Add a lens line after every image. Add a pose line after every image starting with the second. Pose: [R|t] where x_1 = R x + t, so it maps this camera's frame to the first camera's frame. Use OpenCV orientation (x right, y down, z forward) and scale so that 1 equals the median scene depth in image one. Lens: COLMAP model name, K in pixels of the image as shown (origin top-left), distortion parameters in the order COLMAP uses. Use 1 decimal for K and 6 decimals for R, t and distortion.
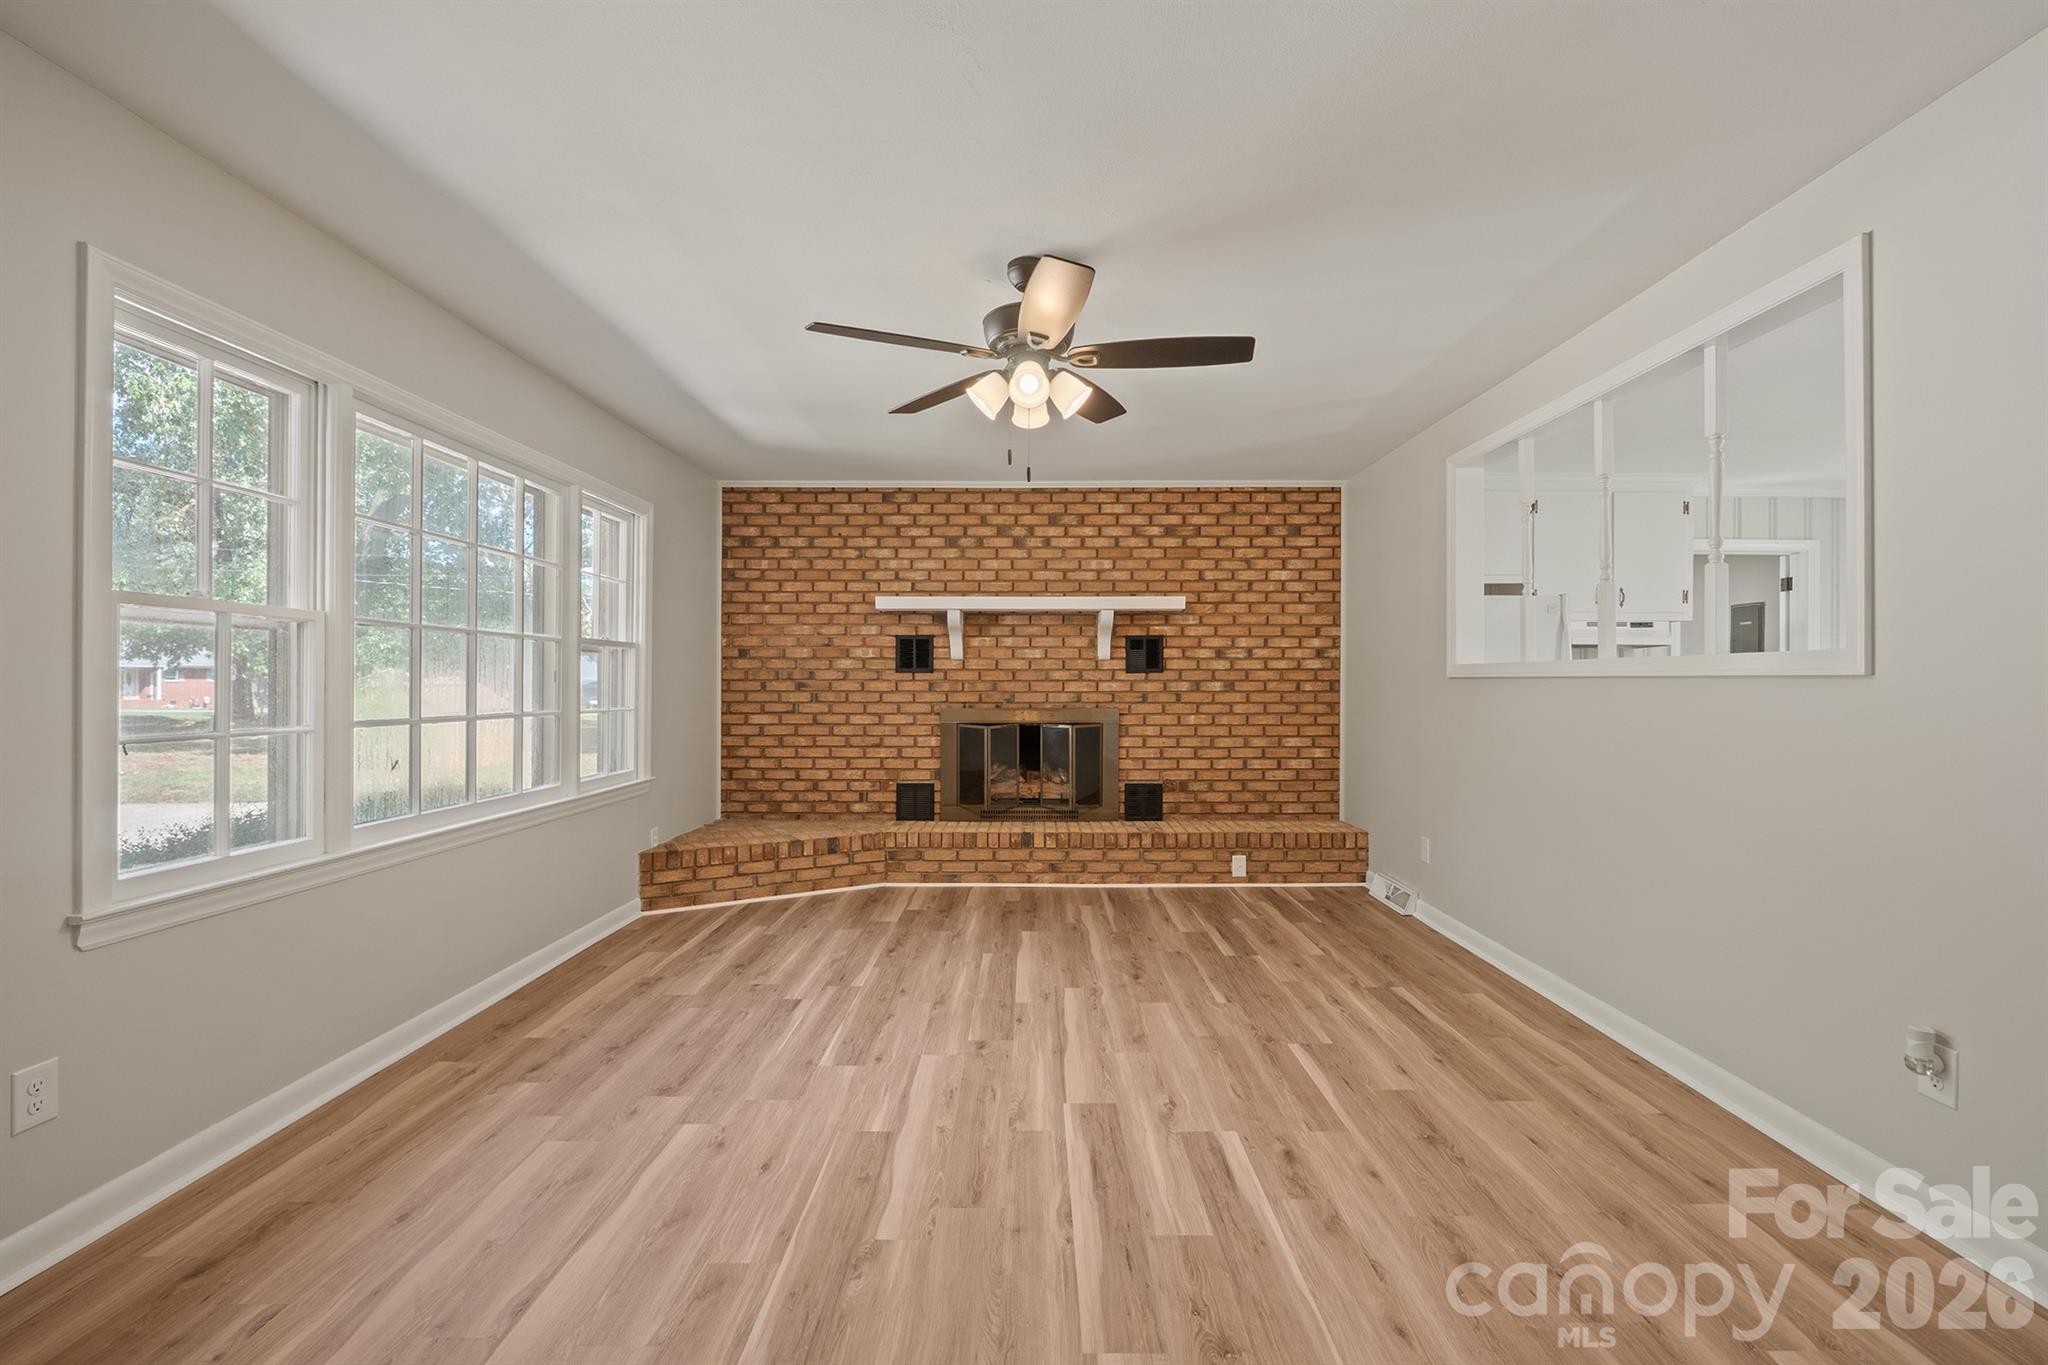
lens RADIAL K [[858.1, 0, 1031.2], [0, 858.1, 683.1], [0, 0, 1]] dist [-0.004580, -0.000767]
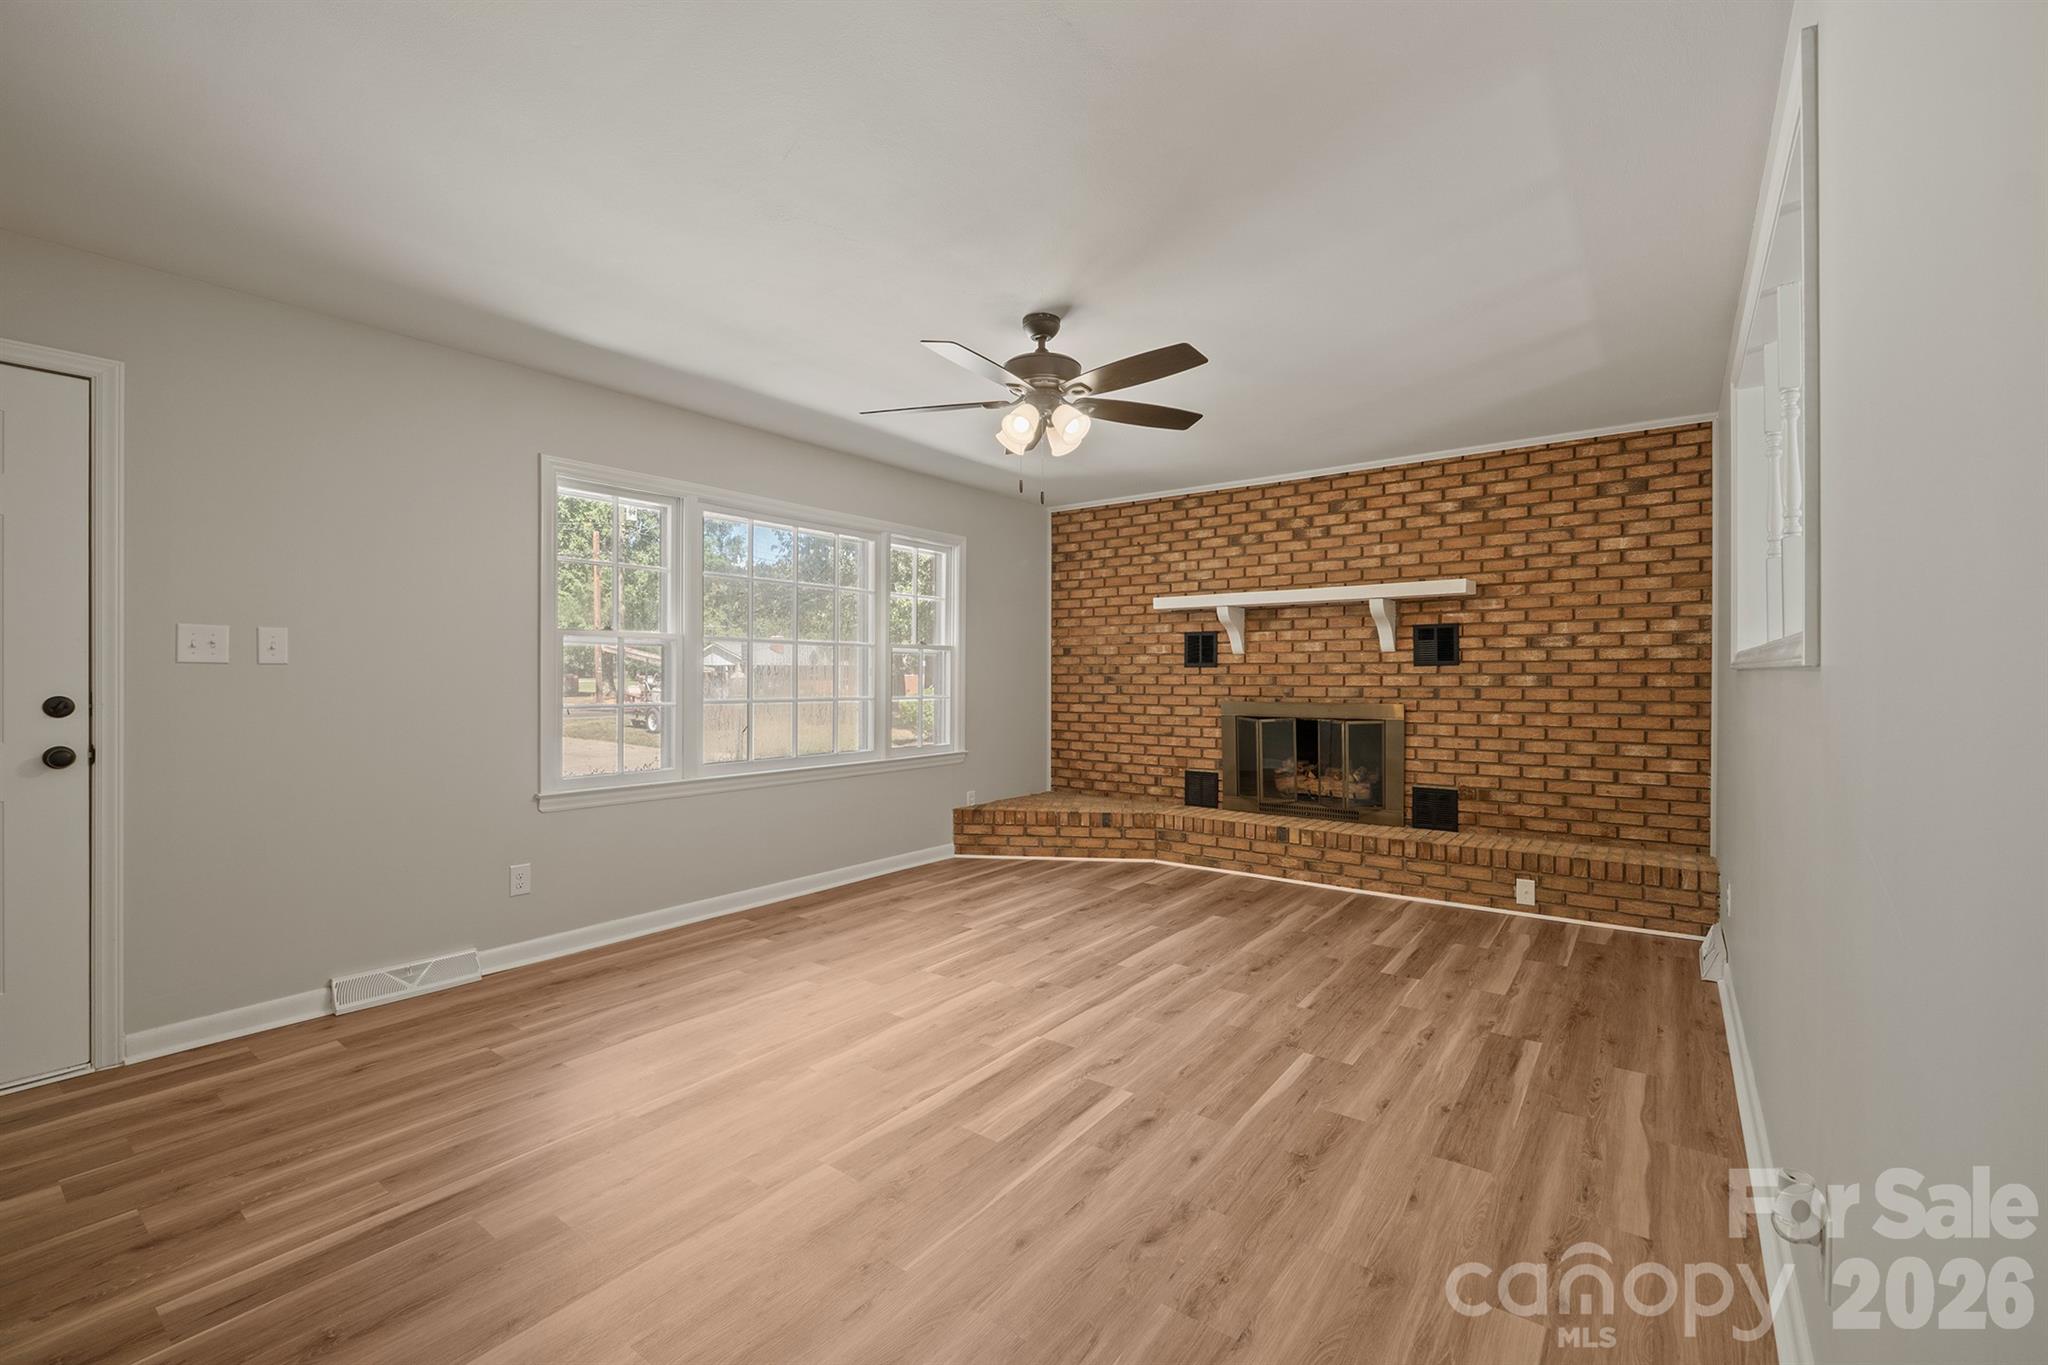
lens RADIAL K [[854.9, 0, 1030.3], [0, 854.9, 679.5], [0, 0, 1]] dist [-0.005702, -0.000357]
pose [[0.805192, 0.001480, -0.593013, 0.321265], [-0.000172, 0.999997, 0.002261, 0.000623], [0.593014, -0.001719, 0.805190, 0.025920]]
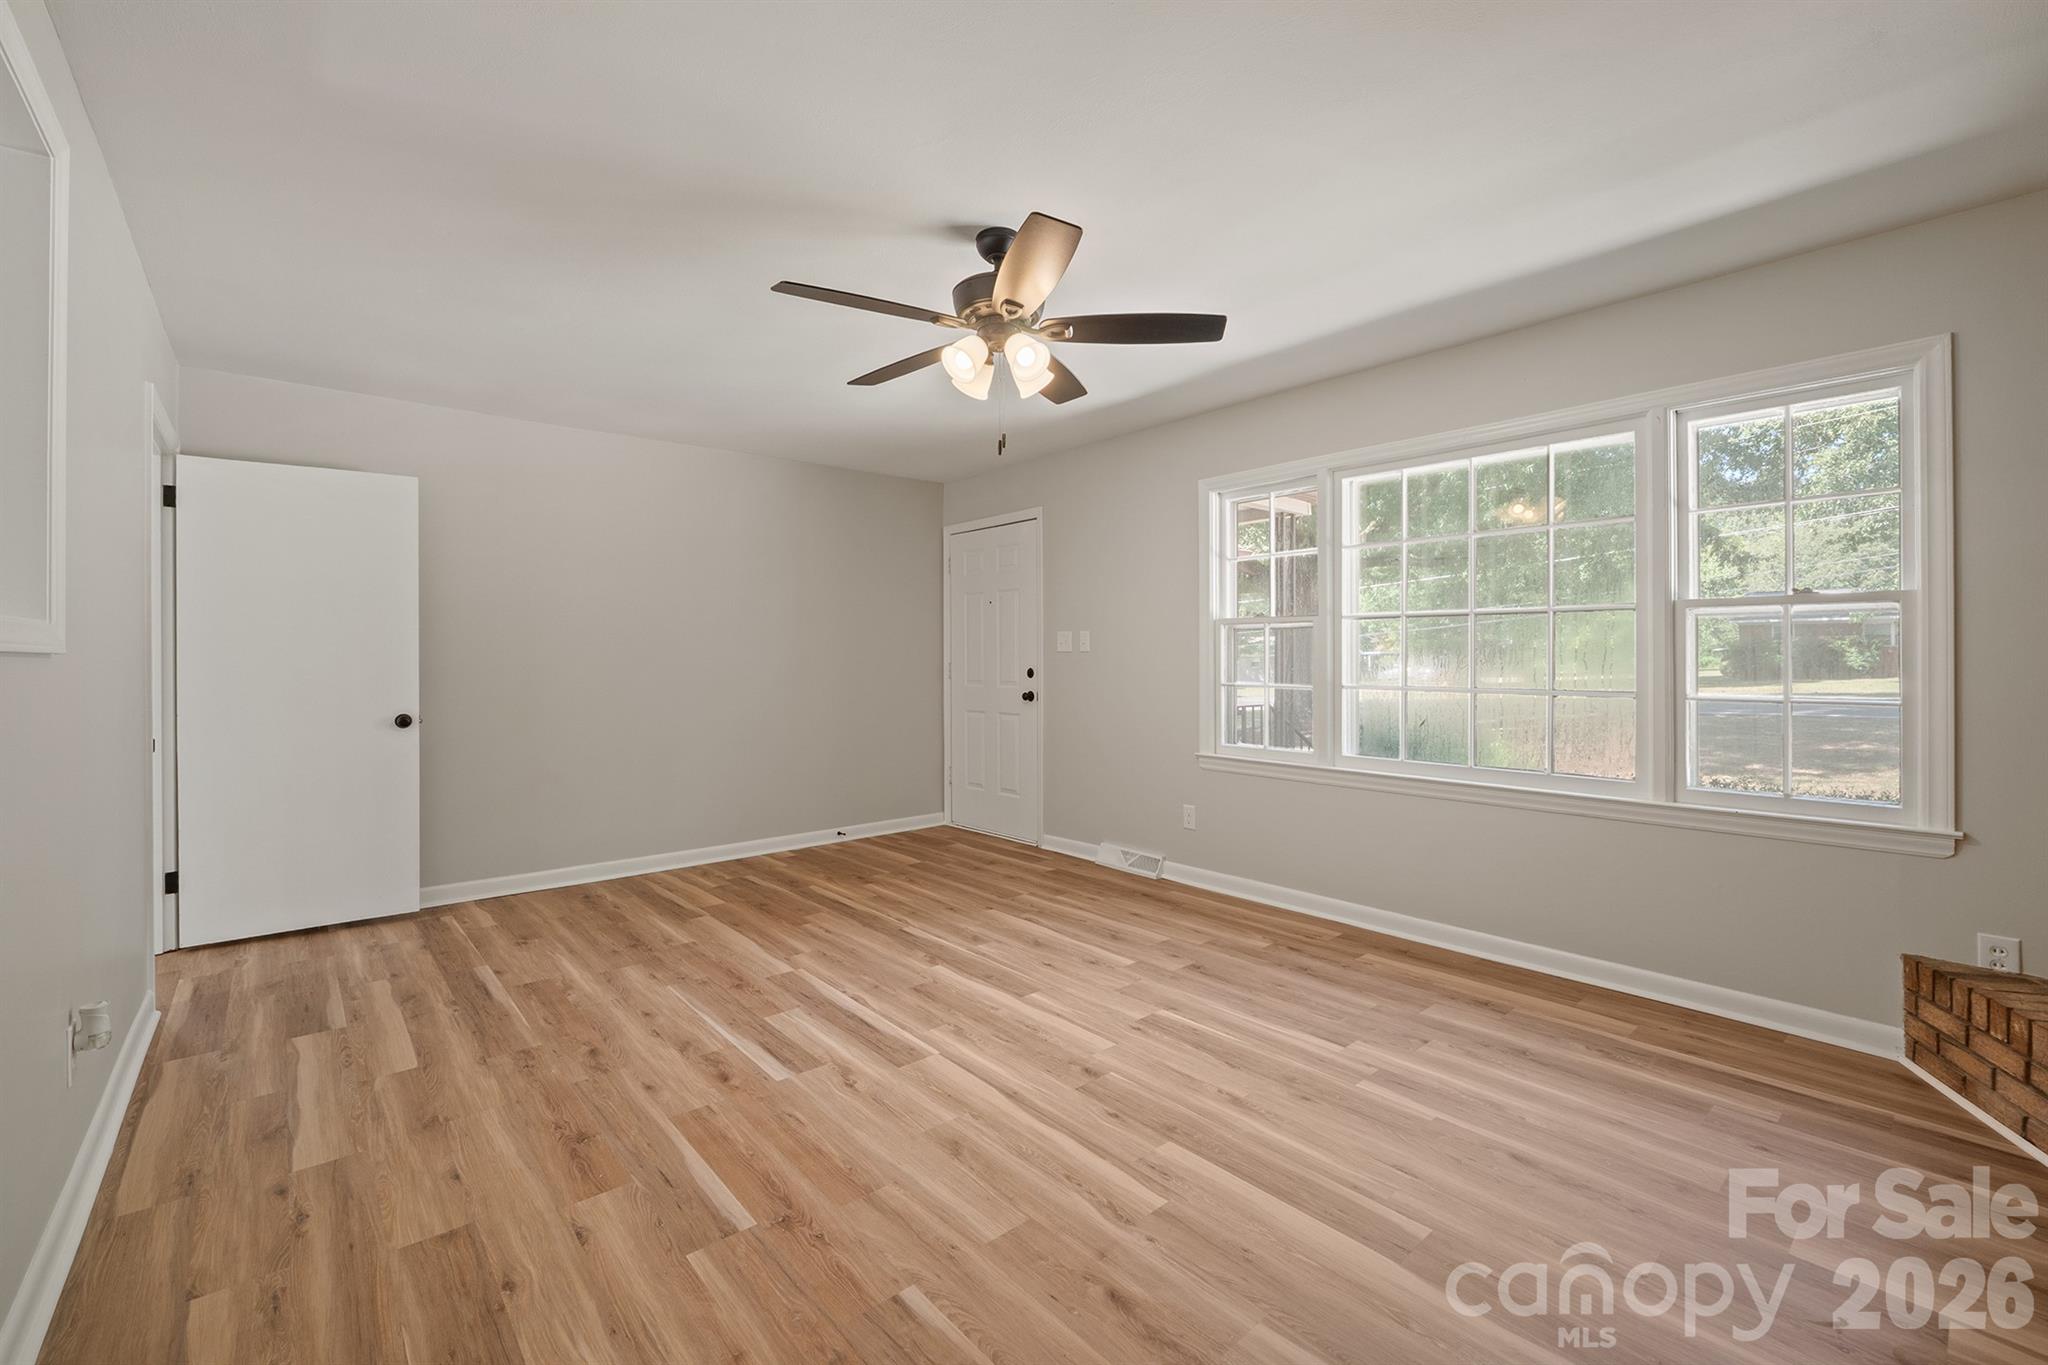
lens RADIAL K [[858.5, 0, 1025.6], [0, 858.5, 656.7], [0, 0, 1]] dist [-0.003816, -0.000414]
pose [[-0.753884, 0.000852, -0.657008, 0.295514], [0.001672, 0.999998, -0.000621, -0.001921], [0.657006, -0.001566, -0.753884, 0.839751]]
